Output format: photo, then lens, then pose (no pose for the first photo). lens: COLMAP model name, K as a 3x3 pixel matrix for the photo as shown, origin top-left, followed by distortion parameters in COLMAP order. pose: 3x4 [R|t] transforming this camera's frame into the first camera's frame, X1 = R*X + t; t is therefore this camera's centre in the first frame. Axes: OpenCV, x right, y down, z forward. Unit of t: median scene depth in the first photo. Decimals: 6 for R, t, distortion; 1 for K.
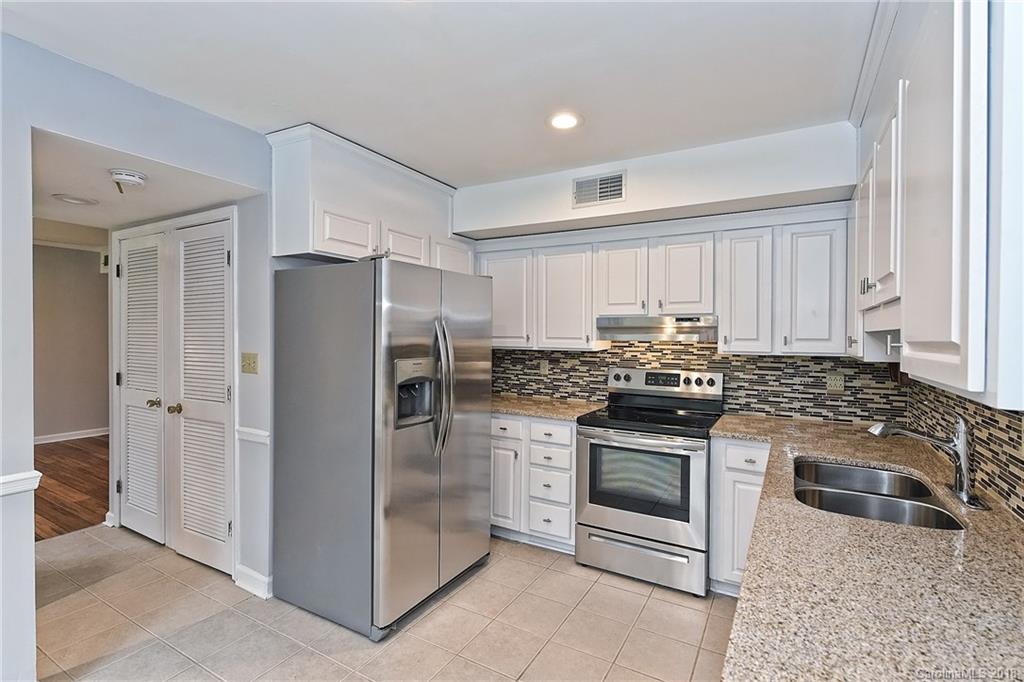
lens RADIAL K [[475.0, 0, 513.3], [0, 475.0, 337.6], [0, 0, 1]] dist [-0.001148, -0.000522]
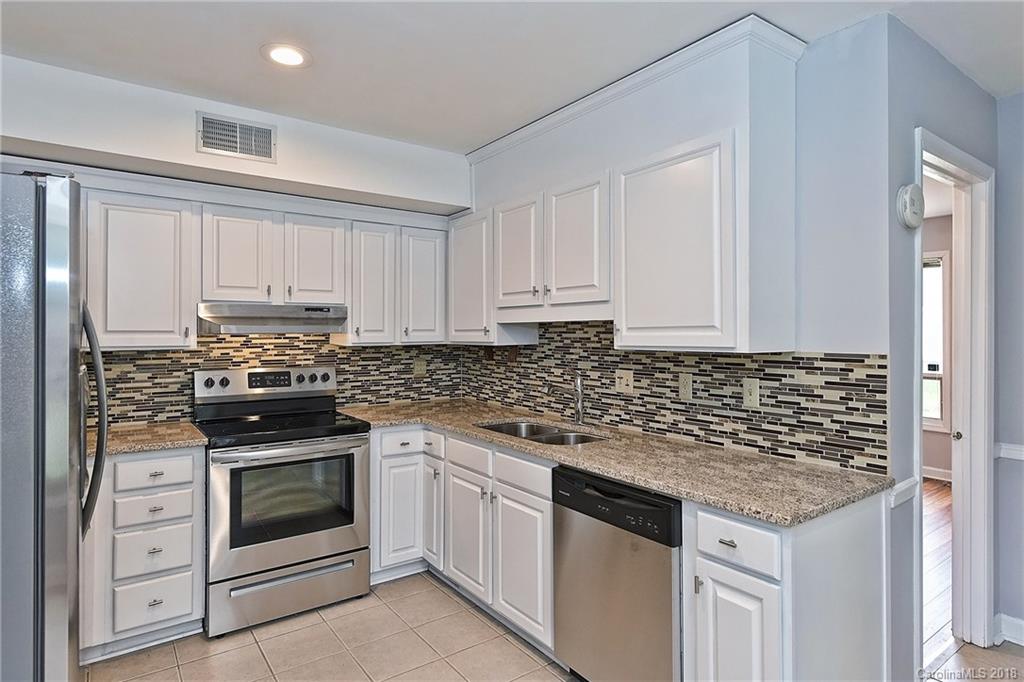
lens RADIAL K [[565.4, 0, 513.7], [0, 565.4, 328.8], [0, 0, 1]] dist [-0.003131, -0.000658]
pose [[0.398414, -0.002034, 0.917204, -0.461095], [0.010980, 0.999936, -0.002552, 0.005530], [-0.917140, 0.011087, 0.398411, 0.215361]]
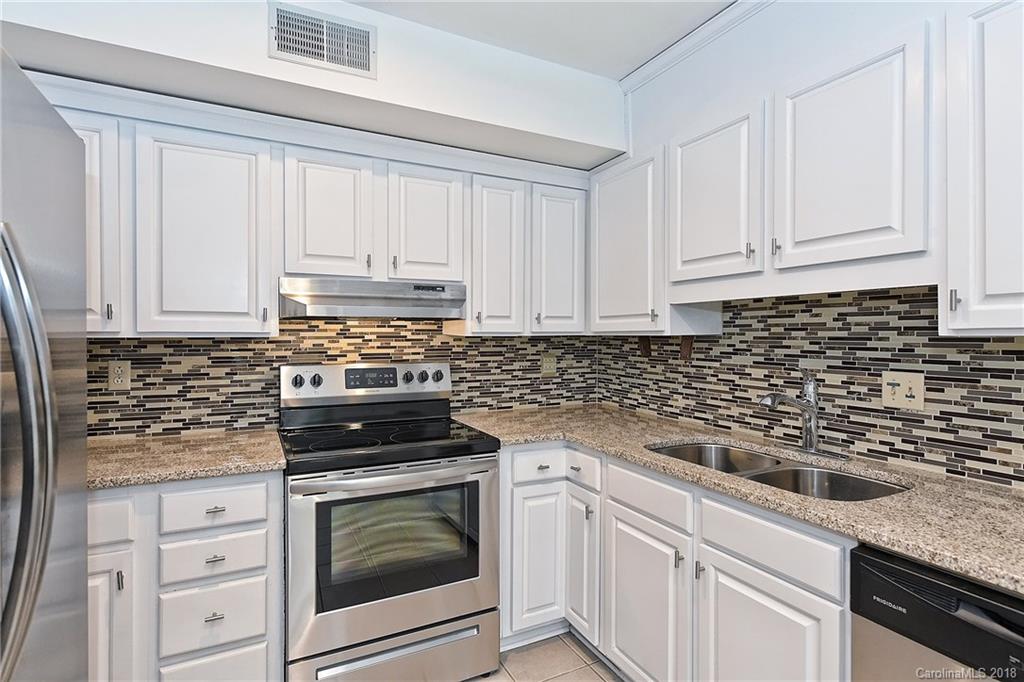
lens RADIAL K [[509.8, 0, 510.2], [0, 509.8, 339.0], [0, 0, 1]] dist [-0.000493, -0.000533]
pose [[0.537122, -0.014332, 0.843383, -0.198460], [0.009543, 0.999895, 0.010913, 0.028905], [-0.843450, 0.002187, 0.537203, 0.477314]]
